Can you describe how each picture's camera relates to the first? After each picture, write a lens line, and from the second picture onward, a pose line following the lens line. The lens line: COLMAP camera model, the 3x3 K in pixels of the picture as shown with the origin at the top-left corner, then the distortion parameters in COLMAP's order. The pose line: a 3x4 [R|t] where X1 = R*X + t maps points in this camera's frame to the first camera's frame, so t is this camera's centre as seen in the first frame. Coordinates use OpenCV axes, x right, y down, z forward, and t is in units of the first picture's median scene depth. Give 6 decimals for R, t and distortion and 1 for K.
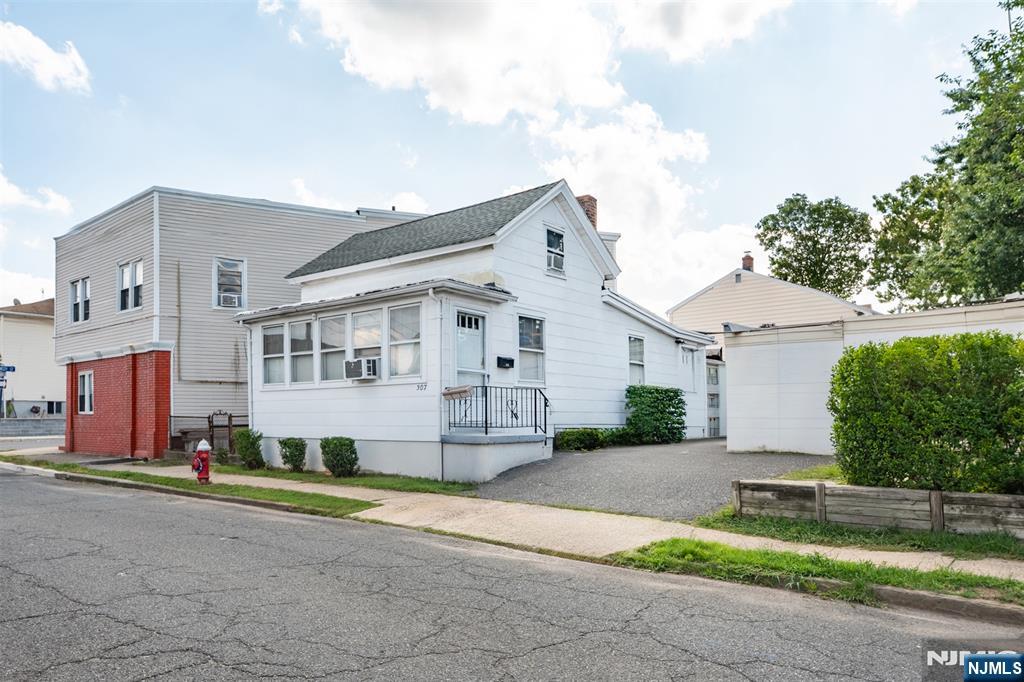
lens RADIAL K [[448.7, 0, 515.2], [0, 448.7, 342.2], [0, 0, 1]] dist [0.002468, -0.004130]
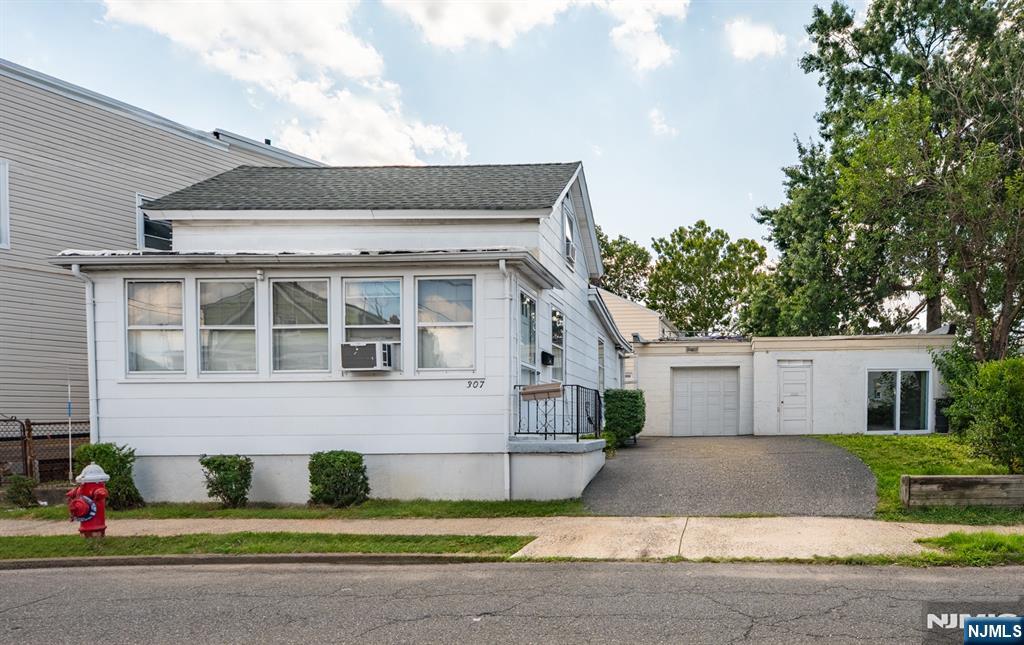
lens RADIAL K [[470.6, 0, 511.8], [0, 470.6, 356.9], [0, 0, 1]] dist [0.000548, 0.000005]
pose [[0.888392, 0.058528, 0.455339, -0.488551], [-0.069615, 0.997545, 0.007601, 0.039418], [-0.453776, -0.038451, 0.890286, 0.224626]]
